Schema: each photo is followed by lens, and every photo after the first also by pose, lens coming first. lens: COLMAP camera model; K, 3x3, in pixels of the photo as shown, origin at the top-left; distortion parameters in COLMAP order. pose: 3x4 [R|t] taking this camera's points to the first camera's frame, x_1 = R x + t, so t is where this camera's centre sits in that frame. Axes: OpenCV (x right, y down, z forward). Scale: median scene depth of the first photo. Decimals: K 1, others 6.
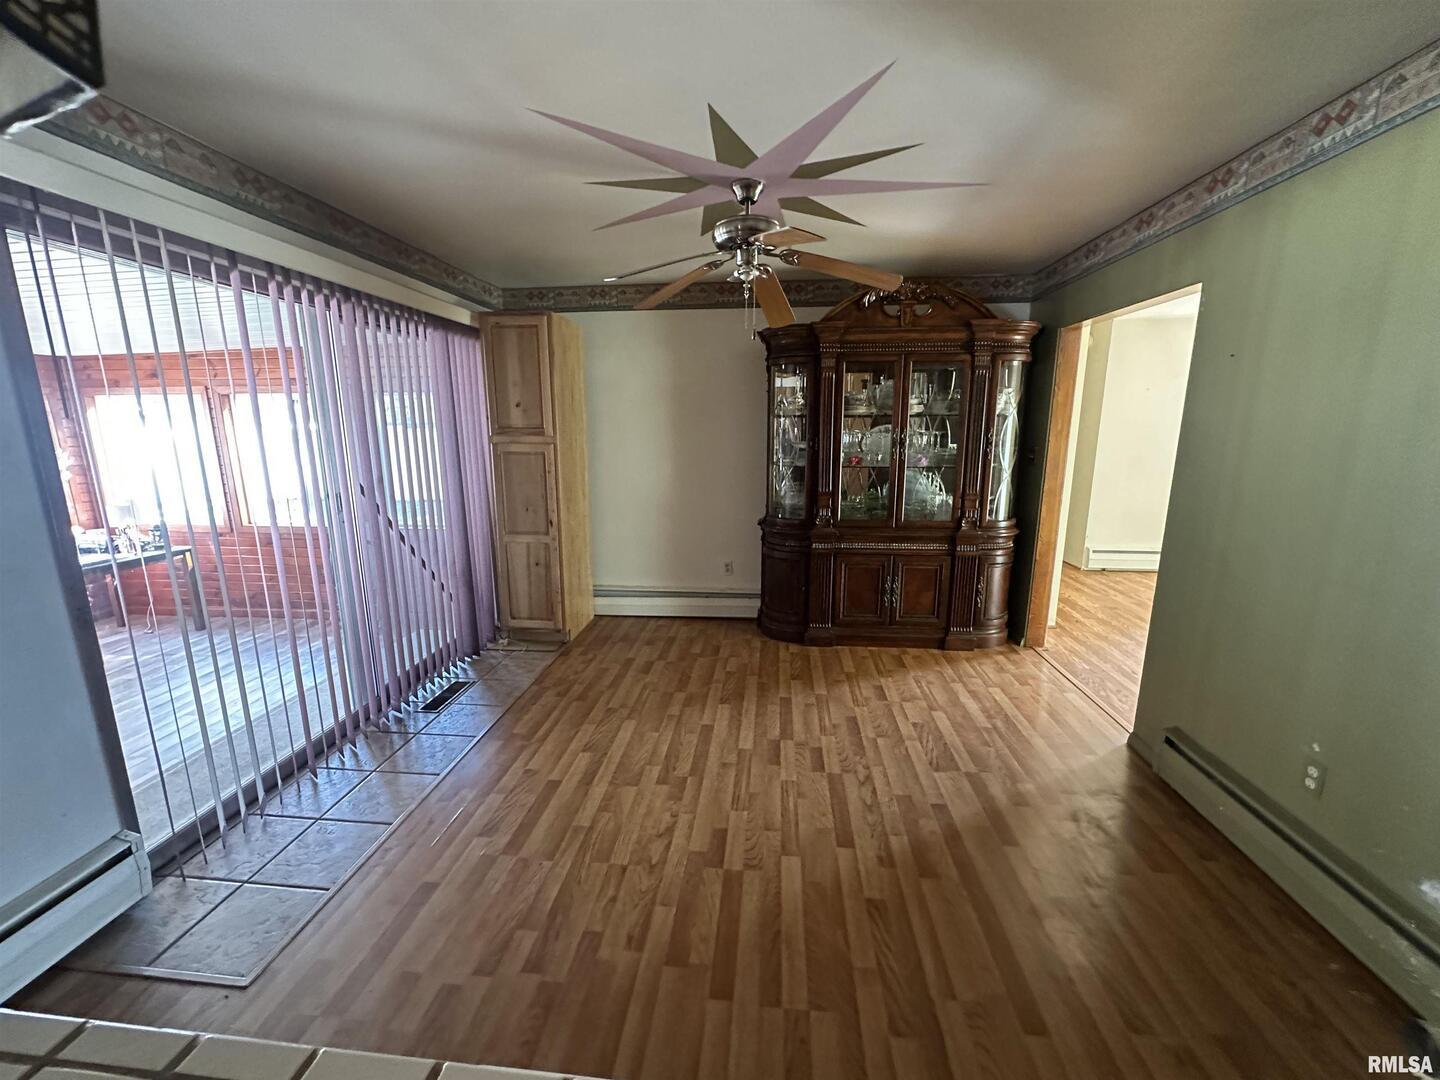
lens RADIAL K [[573.4, 0, 716.8], [0, 573.4, 539.4], [0, 0, 1]] dist [-0.002531, -0.000017]
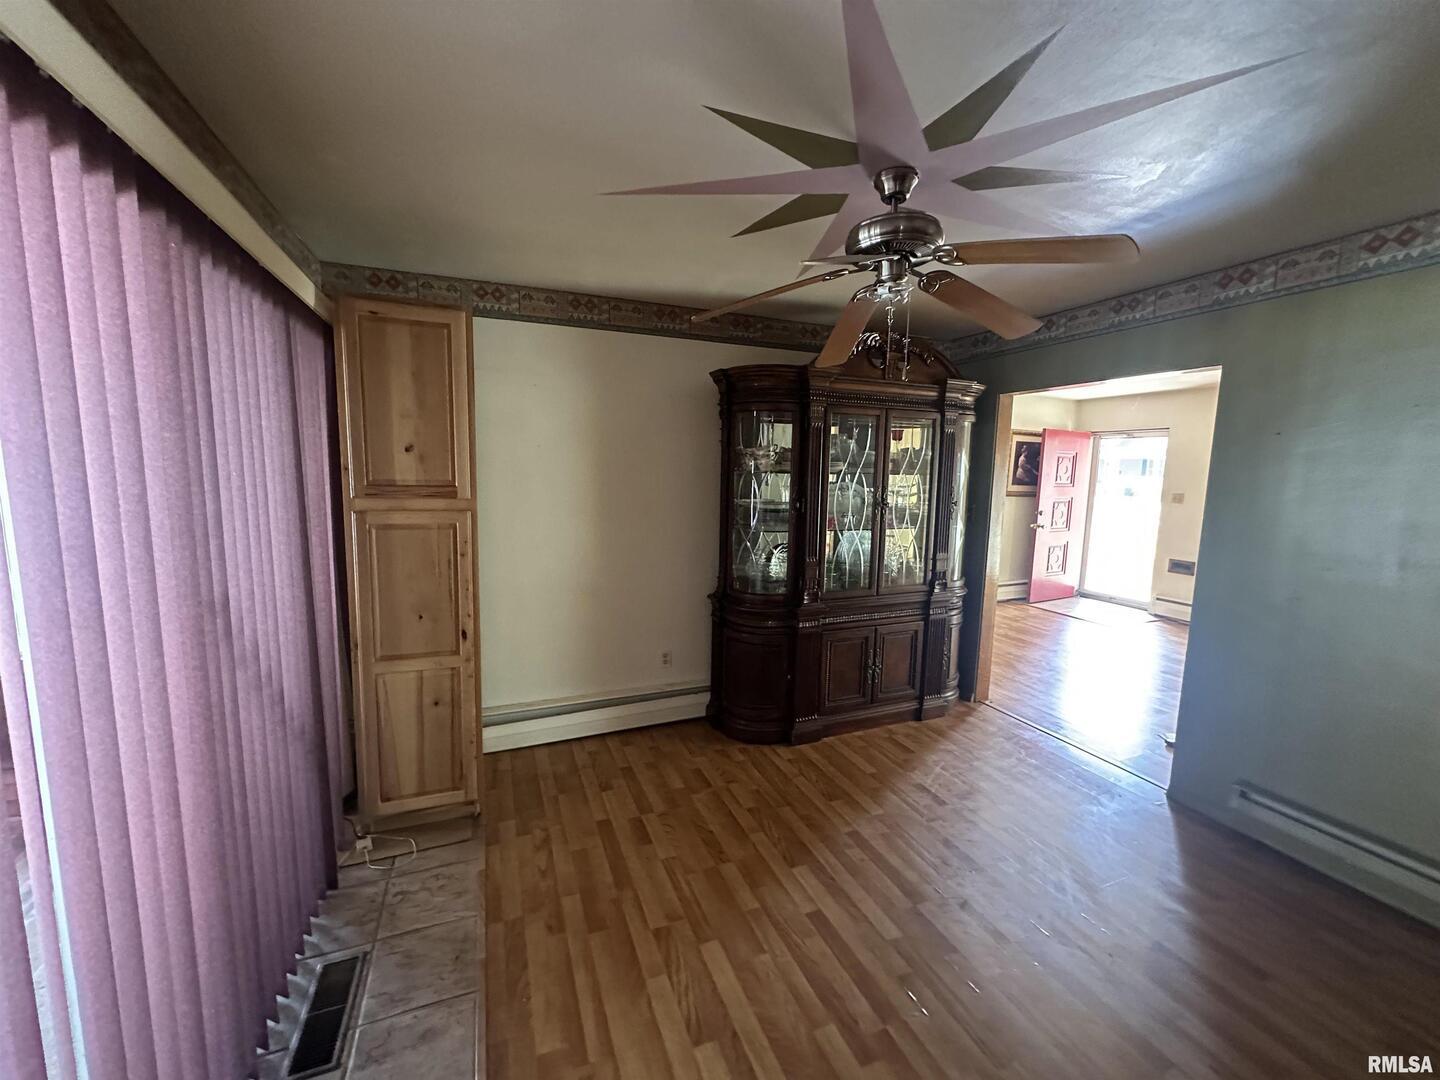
lens RADIAL K [[573.4, 0, 716.8], [0, 573.4, 539.4], [0, 0, 1]] dist [-0.002531, -0.000017]
pose [[0.885351, -0.039820, 0.463215, -0.328690], [0.072933, 0.995885, -0.053787, -0.078331], [-0.459167, 0.081404, 0.884612, 0.305408]]
